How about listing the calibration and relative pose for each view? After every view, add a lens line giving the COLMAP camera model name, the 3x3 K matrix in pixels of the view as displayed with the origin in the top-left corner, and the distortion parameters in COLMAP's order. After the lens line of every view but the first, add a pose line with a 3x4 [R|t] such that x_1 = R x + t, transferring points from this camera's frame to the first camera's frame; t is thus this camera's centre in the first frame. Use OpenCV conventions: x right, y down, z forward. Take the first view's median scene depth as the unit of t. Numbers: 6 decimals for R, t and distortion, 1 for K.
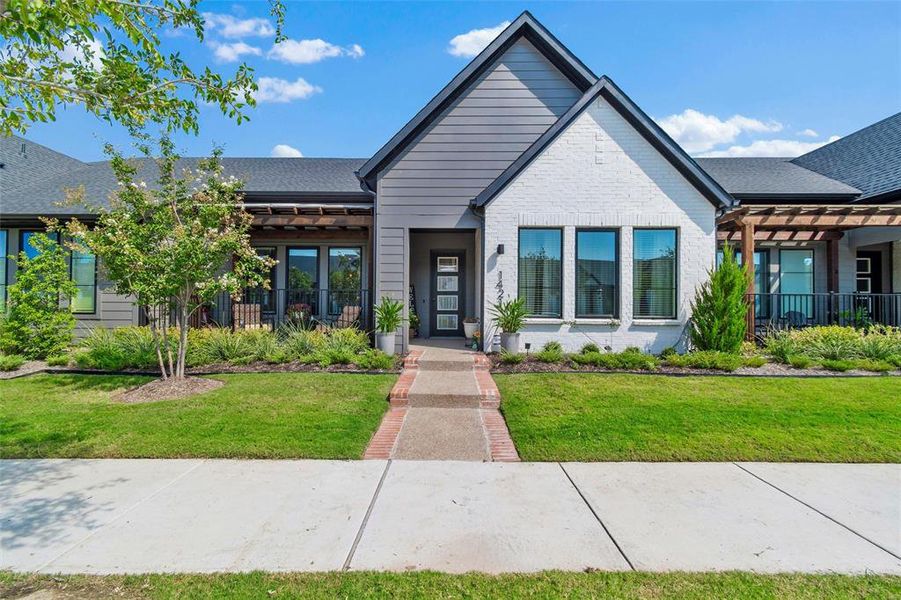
lens RADIAL K [[404.8, 0, 451.6], [0, 404.8, 303.3], [0, 0, 1]] dist [-0.004056, 0.000566]
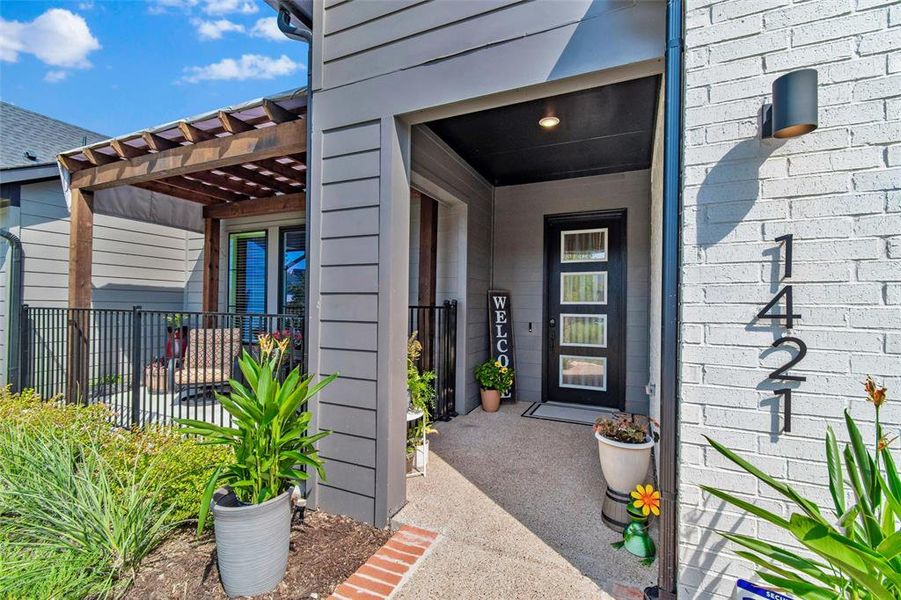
lens RADIAL K [[403.0, 0, 450.5], [0, 403.0, 300.0], [0, 0, 1]] dist [0.000388, 0.001119]
pose [[0.912228, -0.000041, -0.409683, 0.057772], [-0.001095, 0.999996, -0.002539, -0.049605], [0.409681, 0.002765, 0.912224, 0.765937]]
